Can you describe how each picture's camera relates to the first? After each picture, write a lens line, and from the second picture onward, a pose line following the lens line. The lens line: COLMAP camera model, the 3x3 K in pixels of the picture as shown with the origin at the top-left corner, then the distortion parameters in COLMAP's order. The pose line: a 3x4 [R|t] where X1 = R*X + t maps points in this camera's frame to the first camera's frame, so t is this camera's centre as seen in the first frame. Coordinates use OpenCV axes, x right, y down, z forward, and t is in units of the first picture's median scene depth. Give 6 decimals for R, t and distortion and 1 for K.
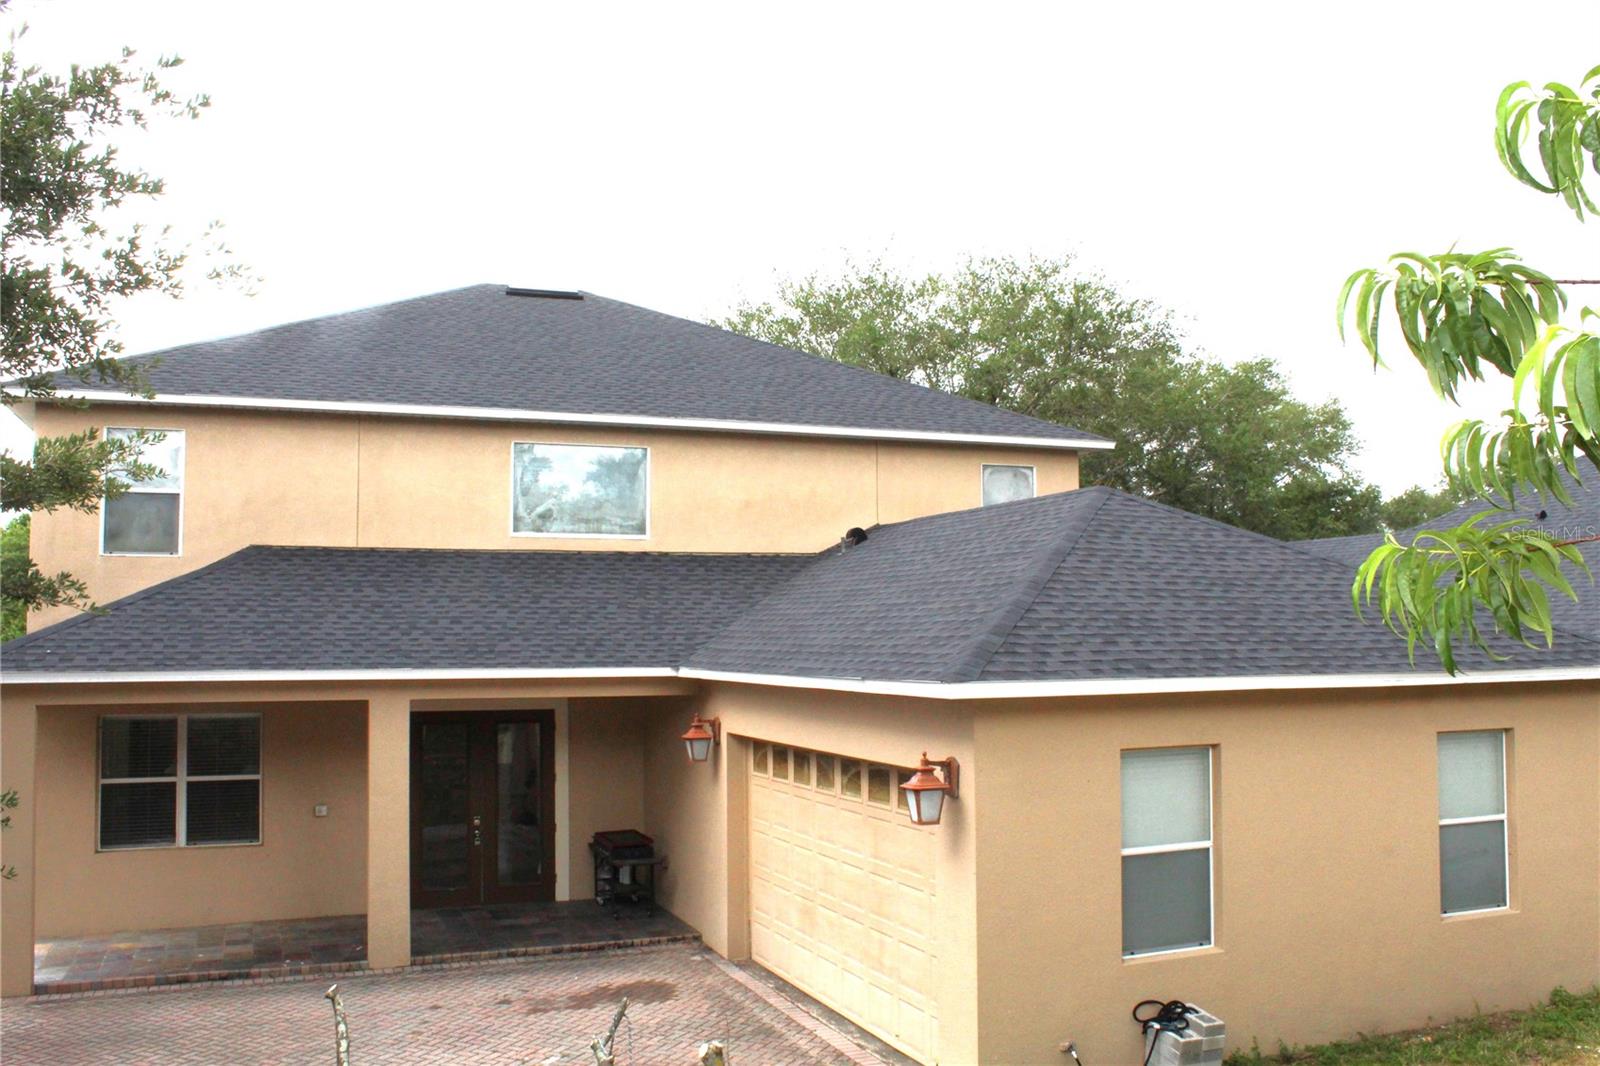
lens RADIAL K [[1392.5, 0, 756.2], [0, 1392.5, 565.5], [0, 0, 1]] dist [-0.166761, 0.189137]
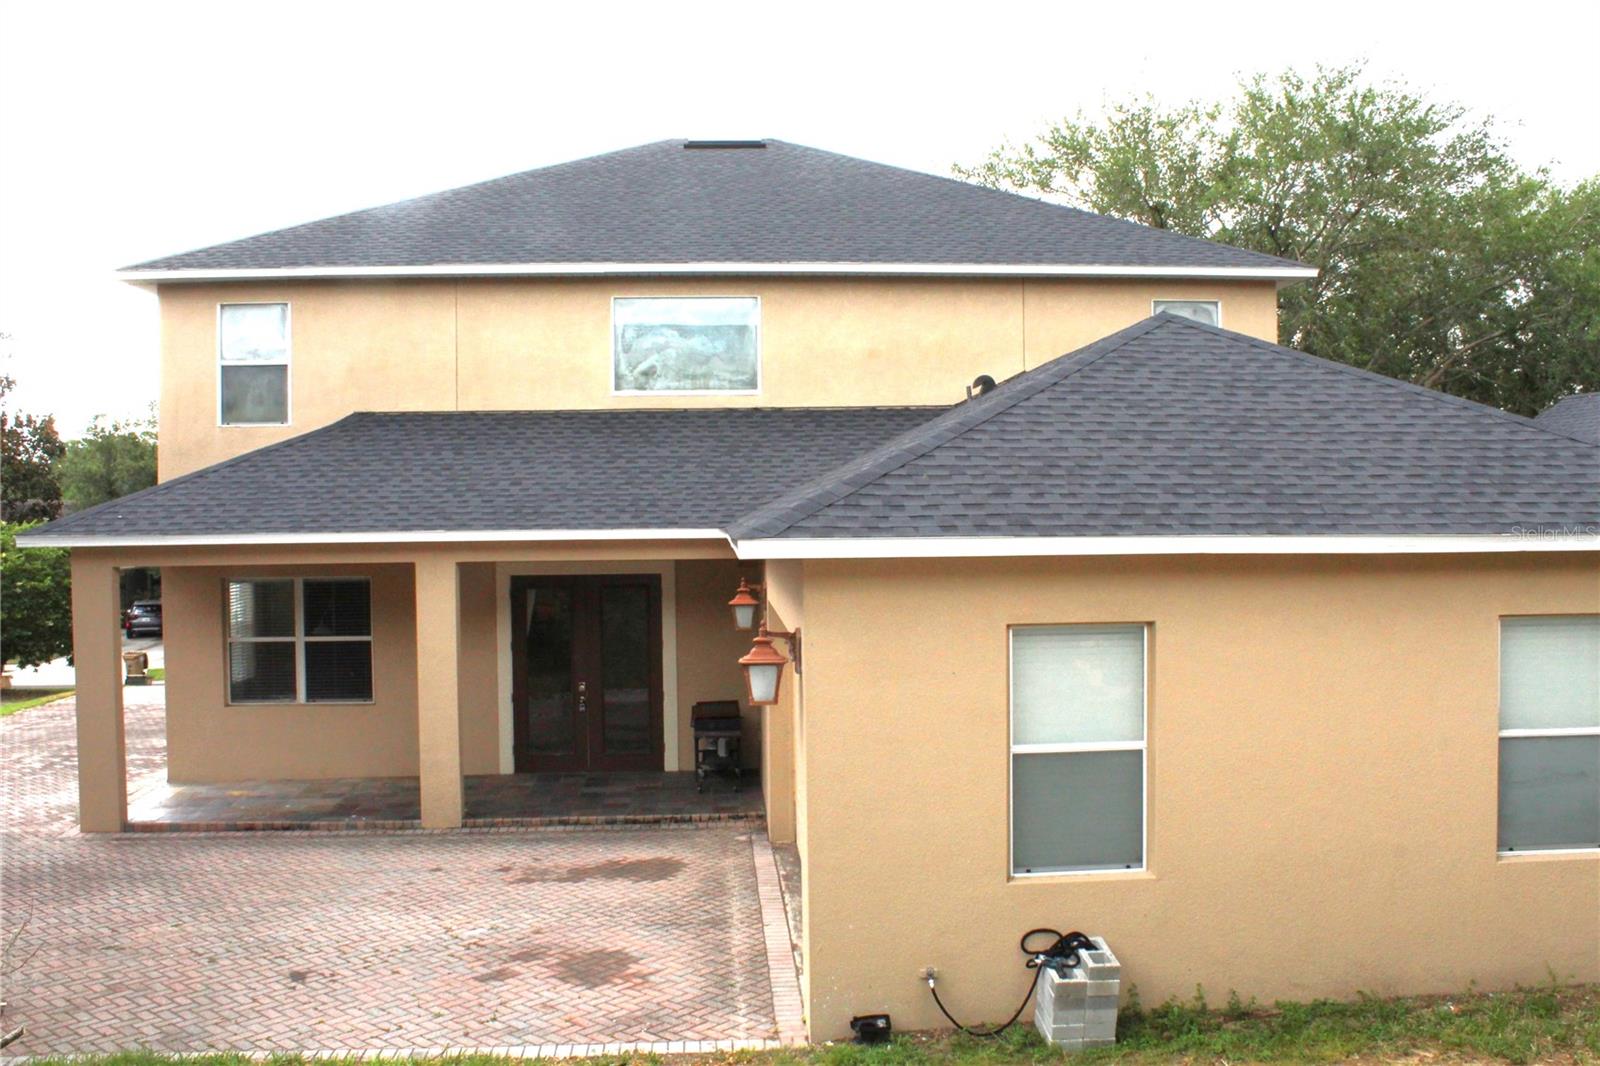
lens RADIAL K [[1392.5, 0, 756.2], [0, 1392.5, 565.5], [0, 0, 1]] dist [-0.166761, 0.189137]
pose [[0.952218, 0.007505, -0.305327, 0.234170], [0.020706, 0.995812, 0.089052, 0.014300], [0.304717, -0.091119, 0.948074, 0.111818]]
